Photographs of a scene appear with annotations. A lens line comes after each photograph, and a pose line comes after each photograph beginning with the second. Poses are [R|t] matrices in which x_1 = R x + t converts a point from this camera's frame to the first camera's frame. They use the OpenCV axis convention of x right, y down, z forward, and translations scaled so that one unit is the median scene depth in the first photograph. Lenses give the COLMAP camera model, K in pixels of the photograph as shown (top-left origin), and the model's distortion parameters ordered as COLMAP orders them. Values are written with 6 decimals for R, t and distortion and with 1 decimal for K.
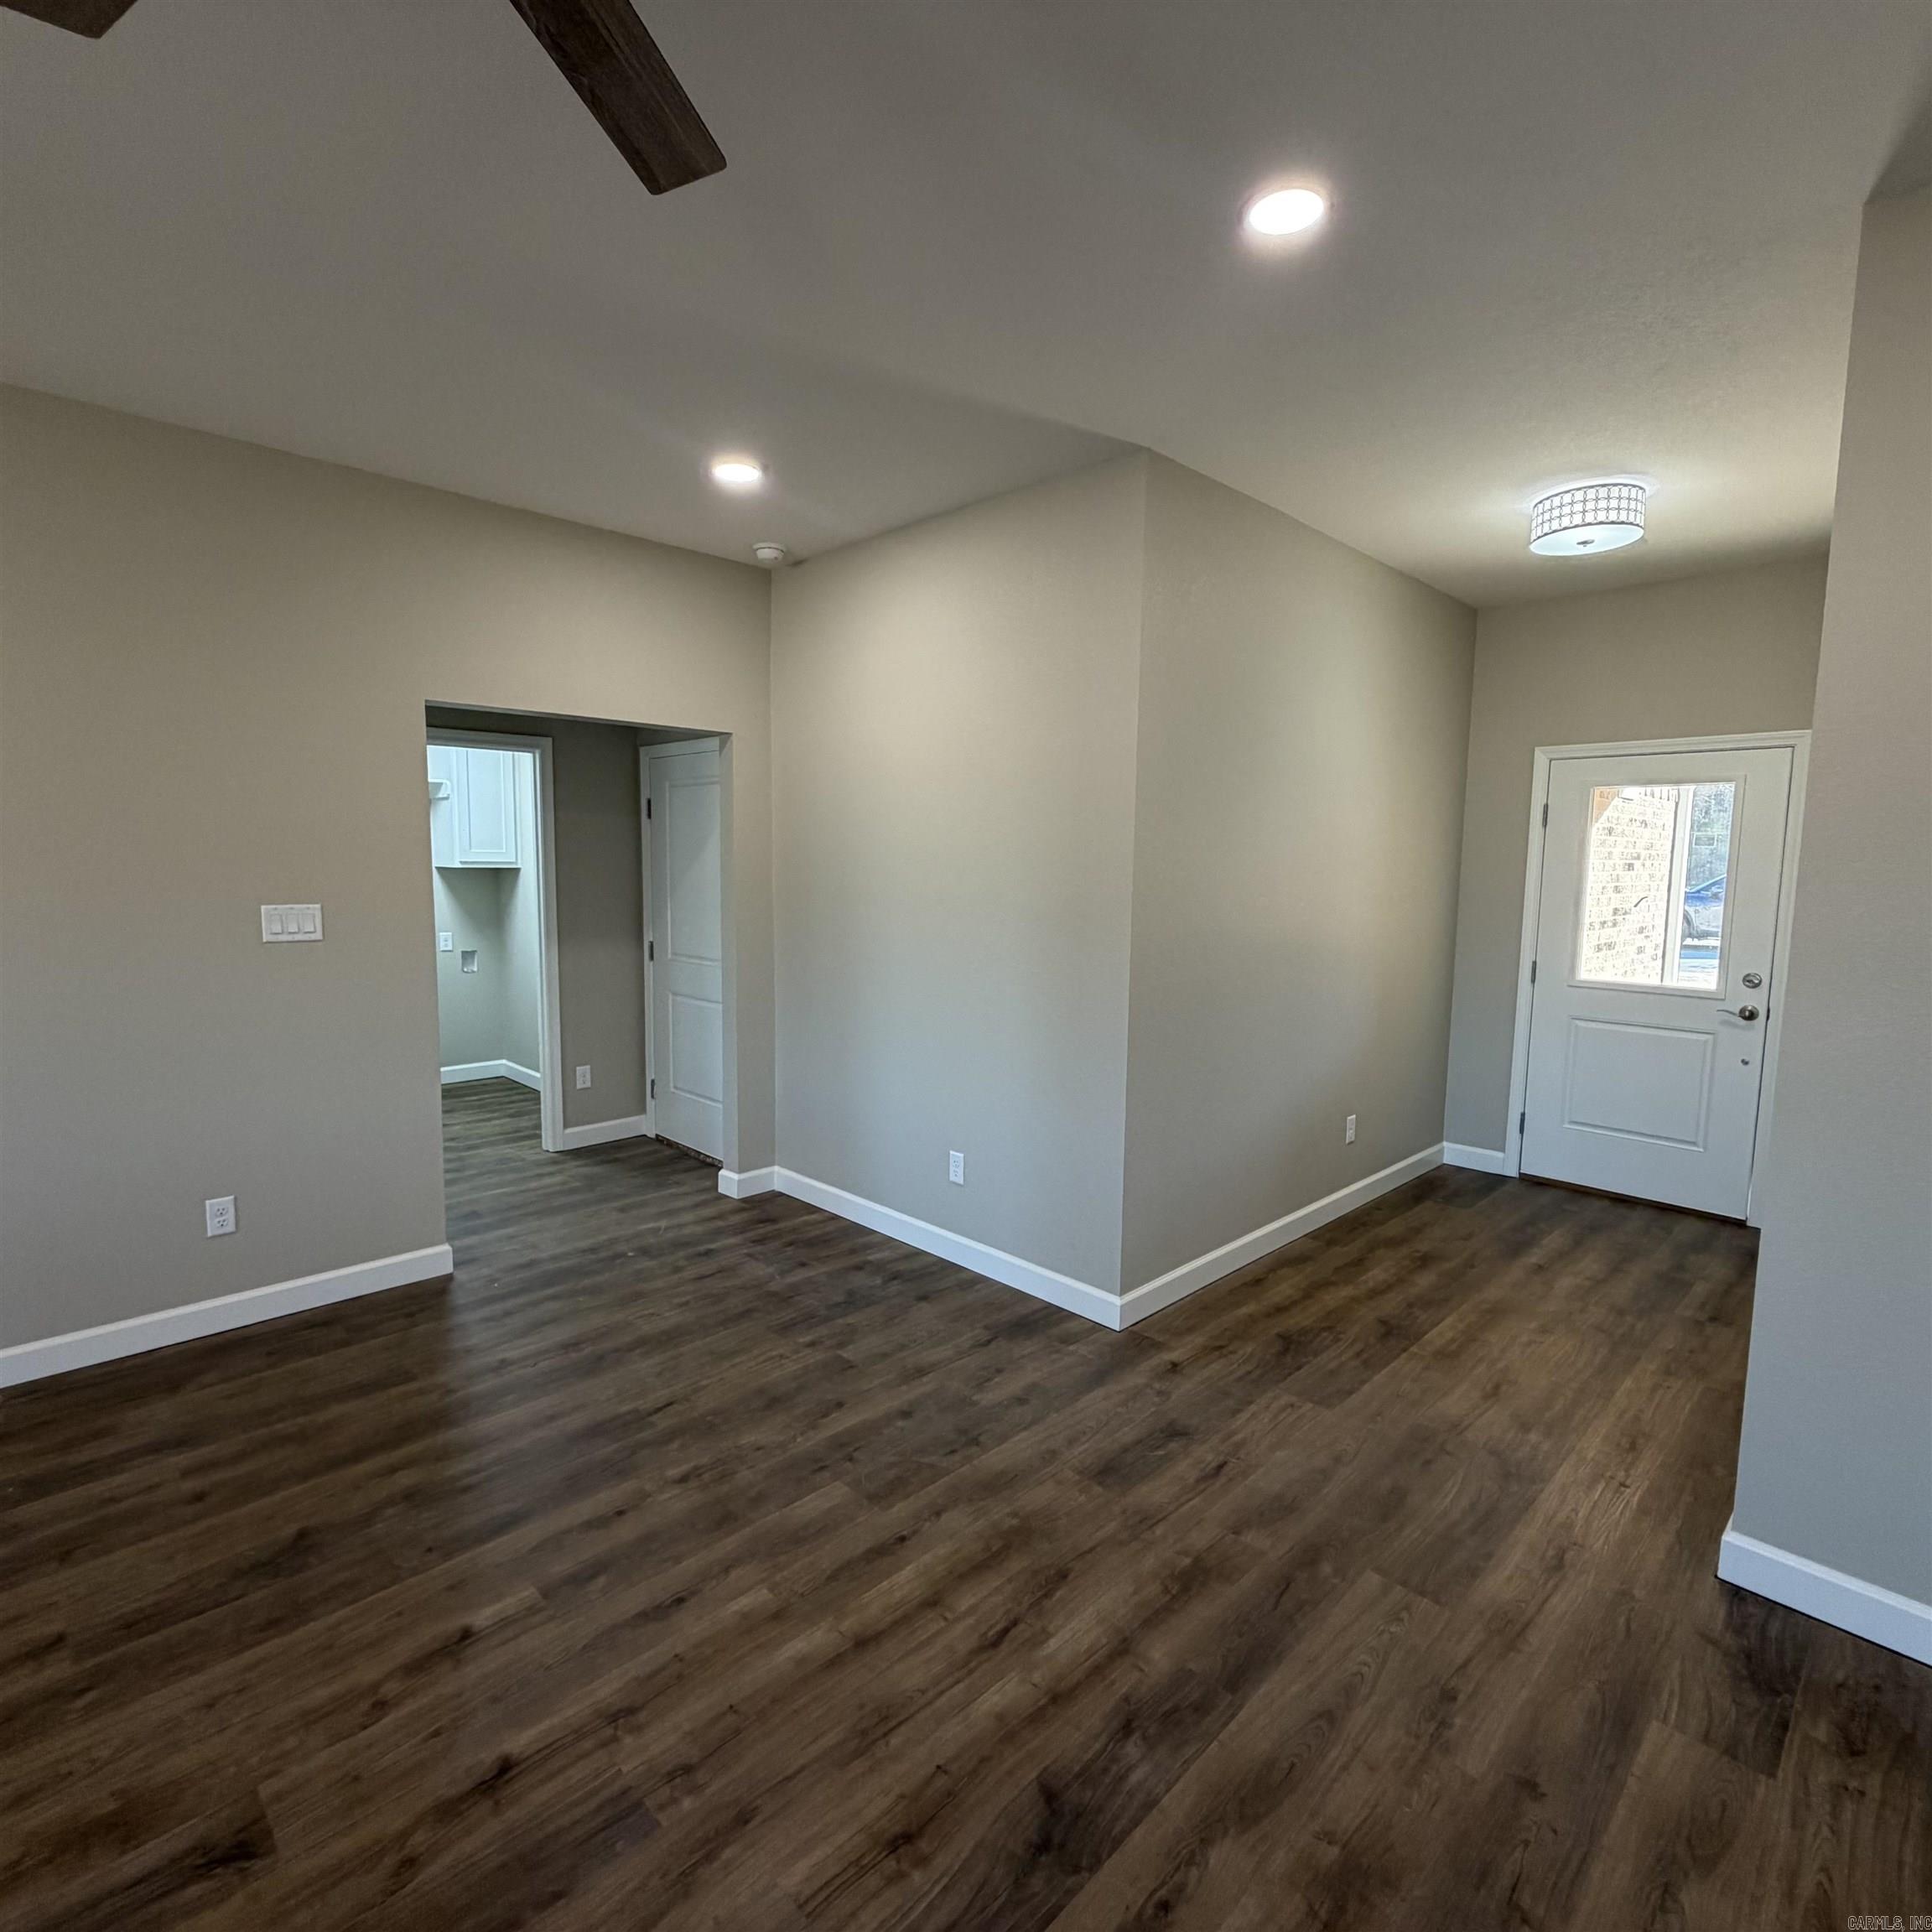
lens RADIAL K [[1023.0, 0, 962.7], [0, 1023.0, 950.8], [0, 0, 1]] dist [0.000047, 0.000080]
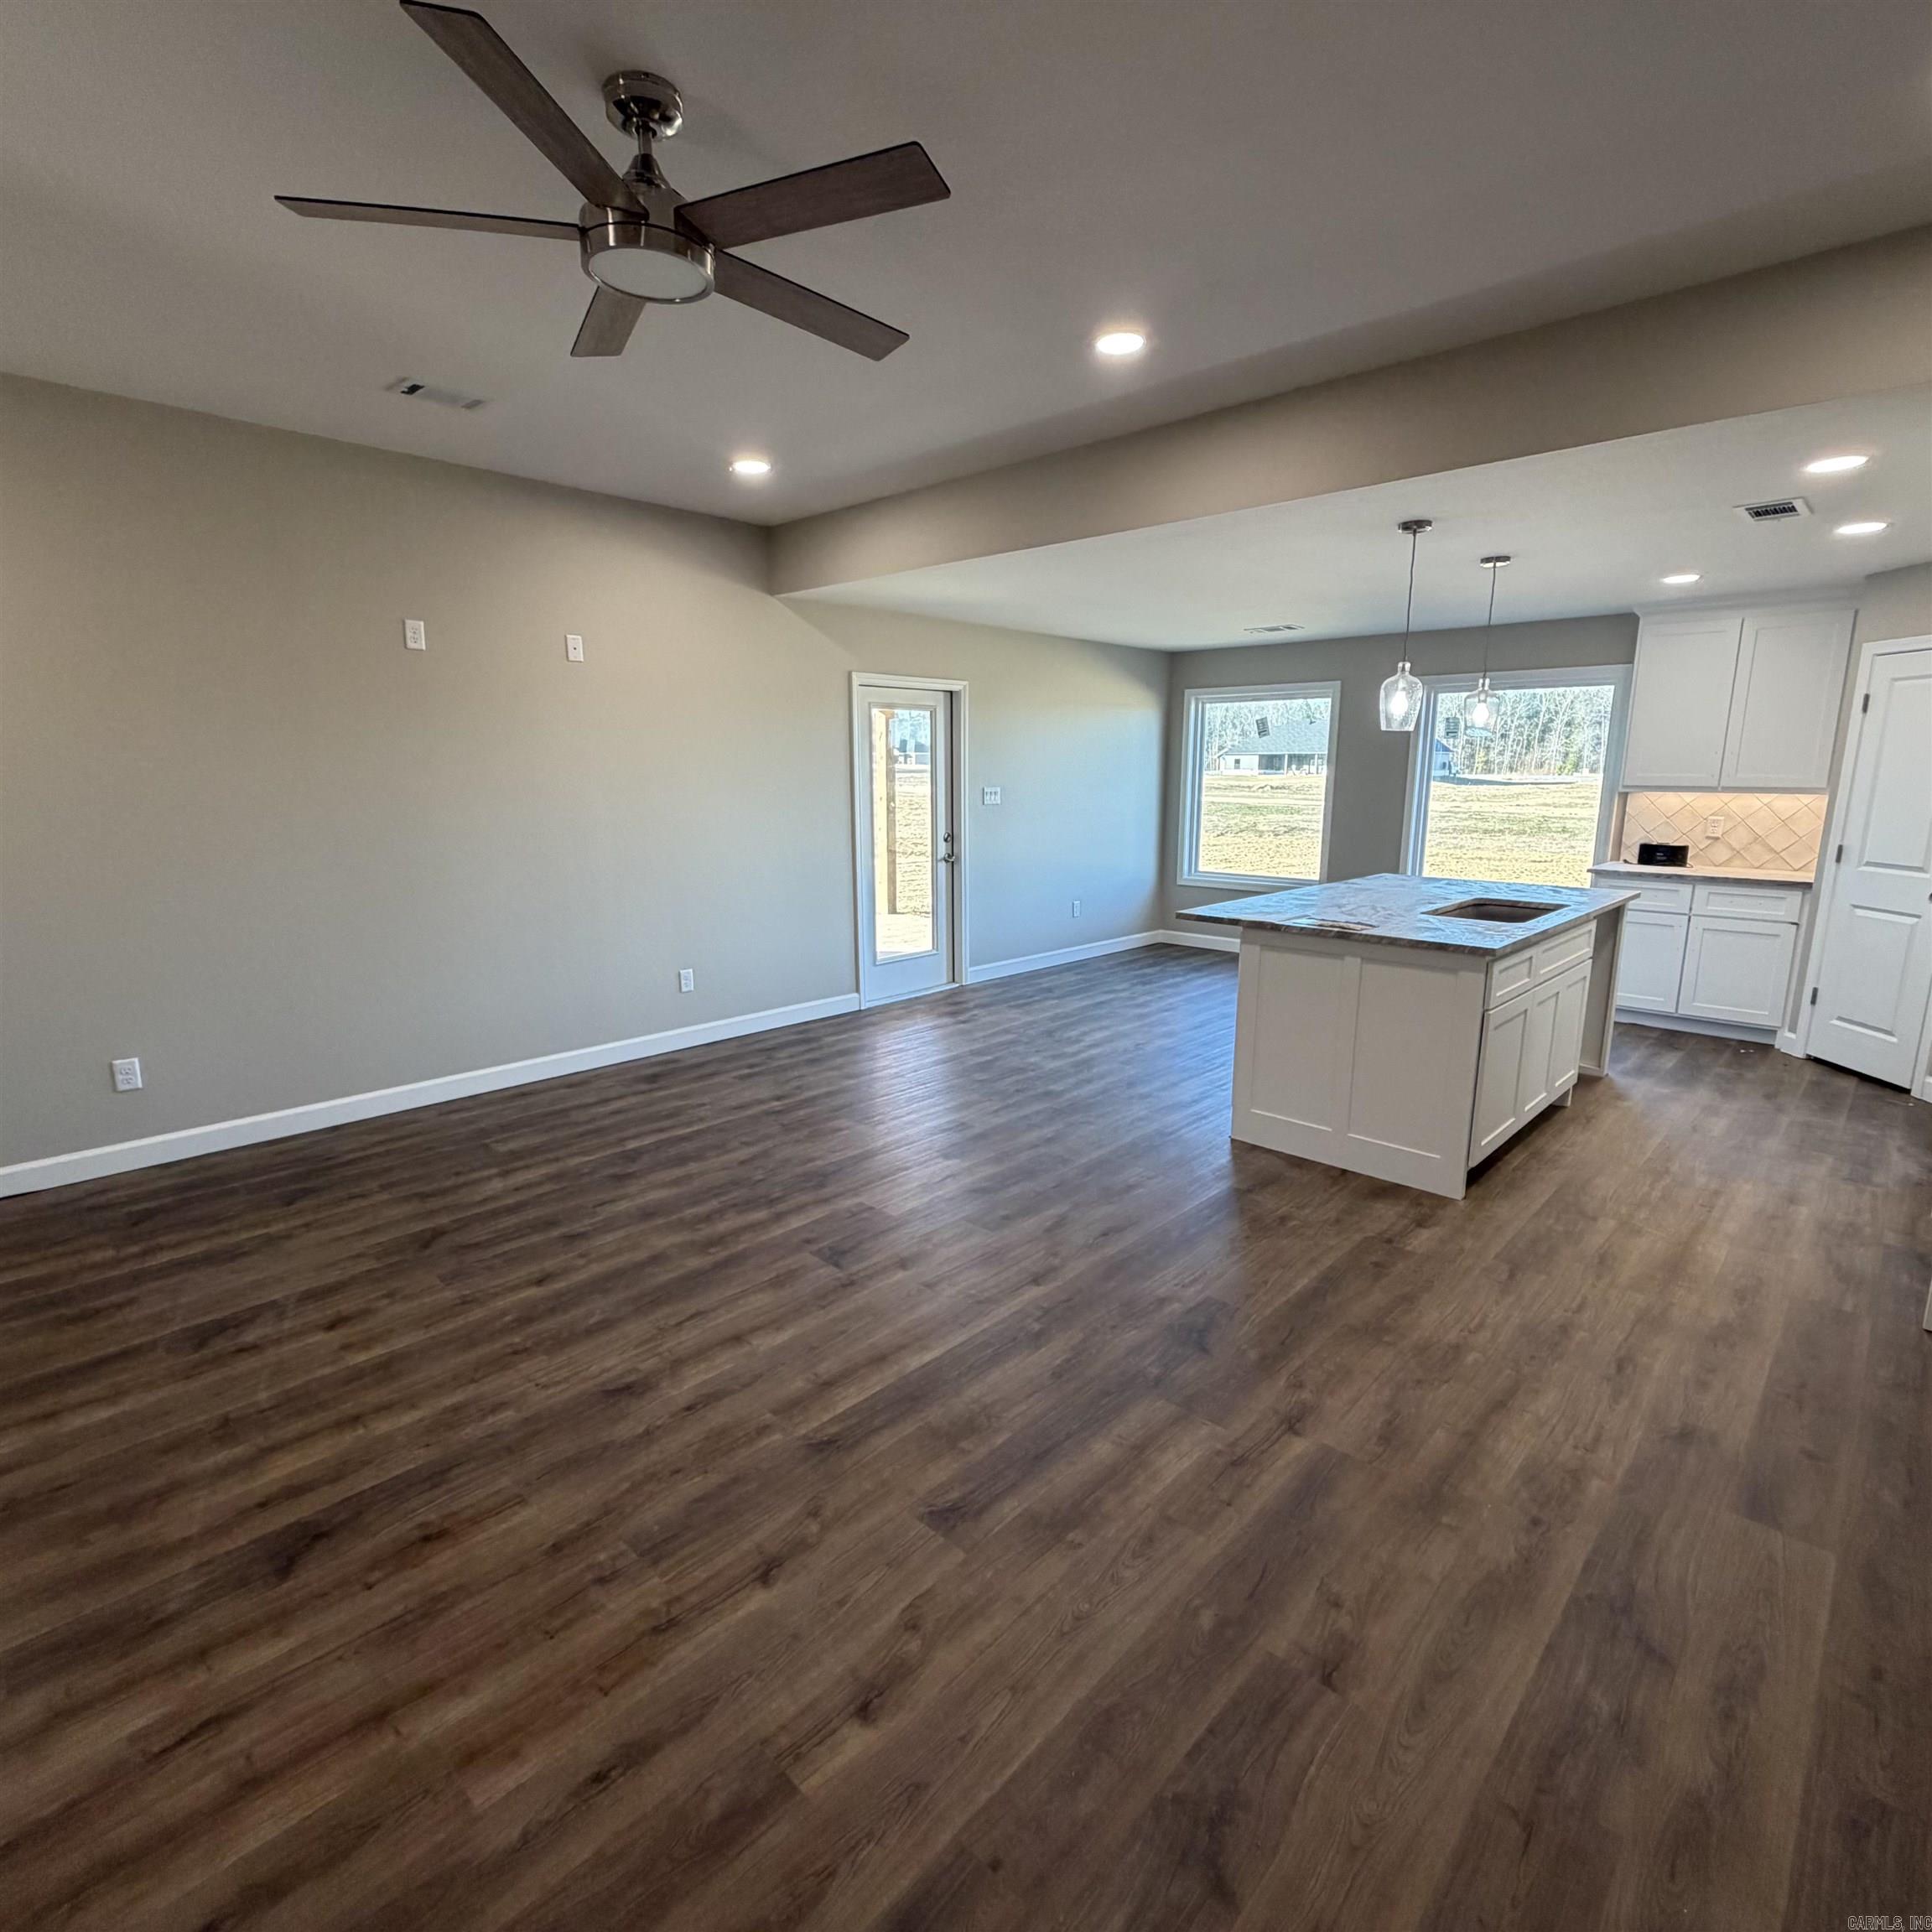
lens RADIAL K [[1023.0, 0, 962.5], [0, 1023.0, 970.8], [0, 0, 1]] dist [0.000047, 0.000080]
pose [[-0.999387, -0.005090, -0.034642, -0.440299], [-0.014744, 0.958556, 0.284522, -0.115134], [0.031758, 0.284859, -0.958043, 1.339504]]
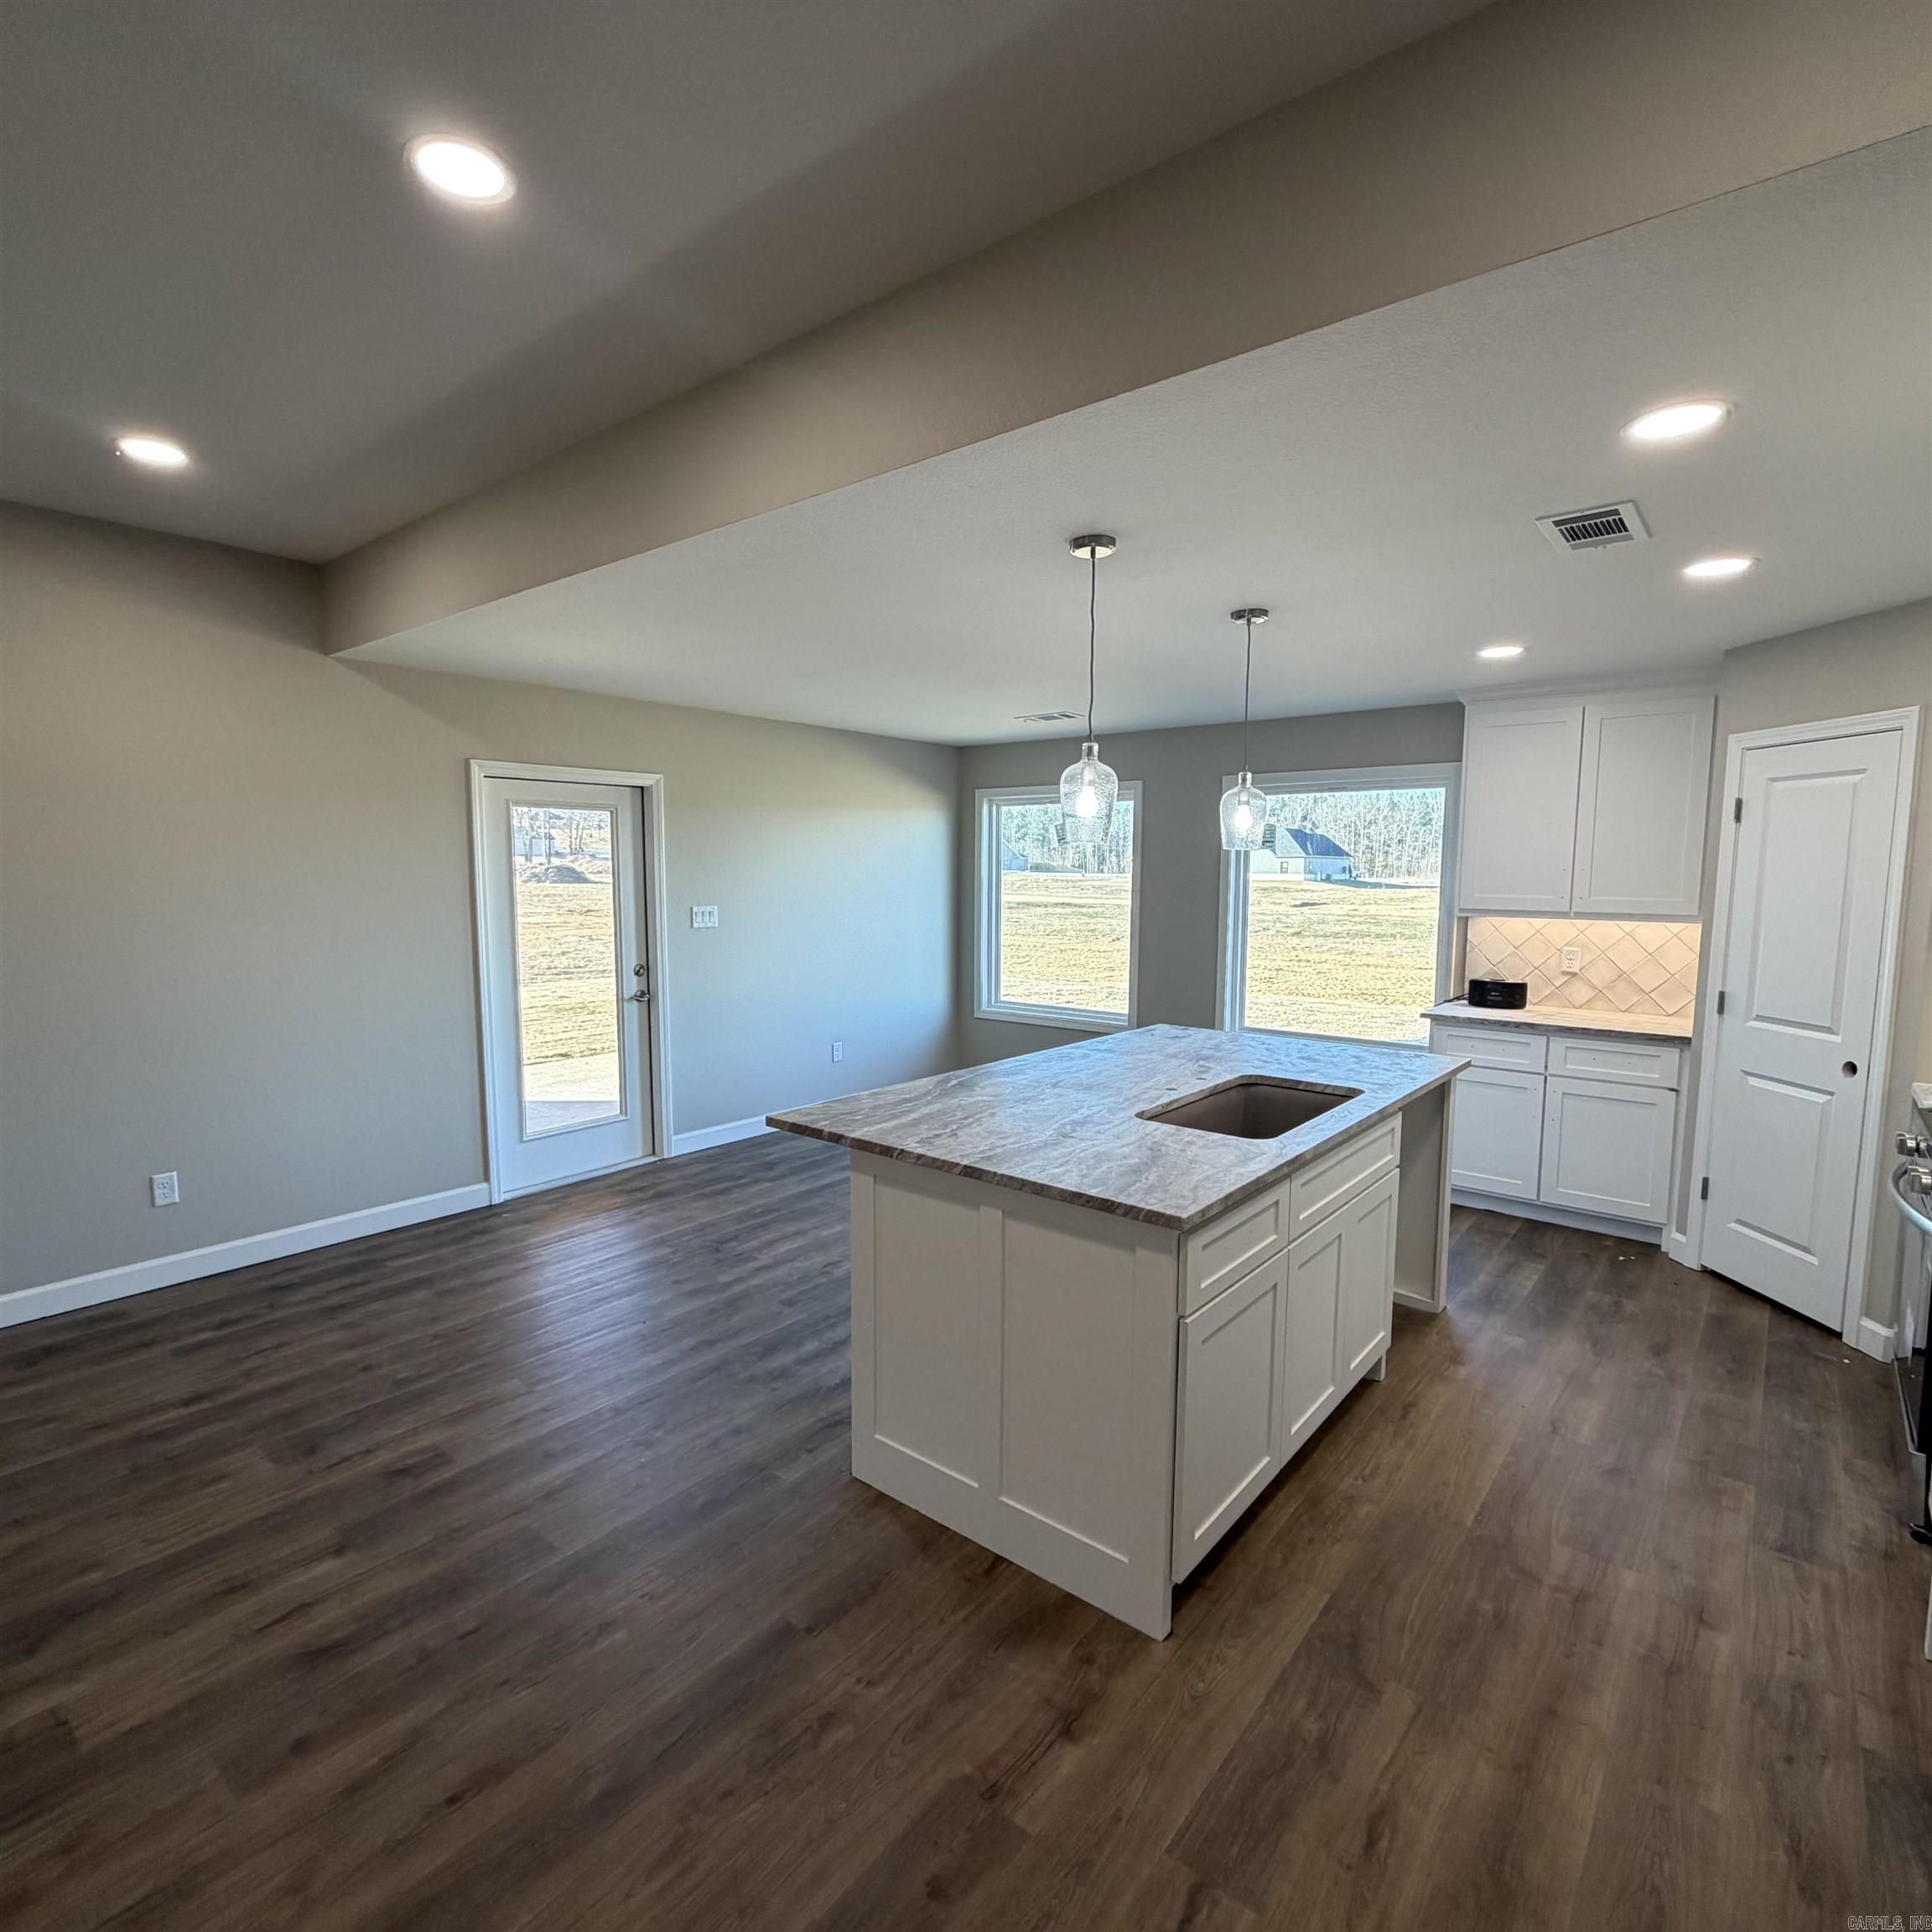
lens RADIAL K [[1023.0, 0, 962.2], [0, 1023.0, 971.3], [0, 0, 1]] dist [0.000047, 0.000080]
pose [[-0.994234, -0.005555, -0.107087, -0.952931], [-0.025860, 0.981603, 0.189174, -0.096692], [0.104066, 0.190852, -0.976087, 0.750982]]
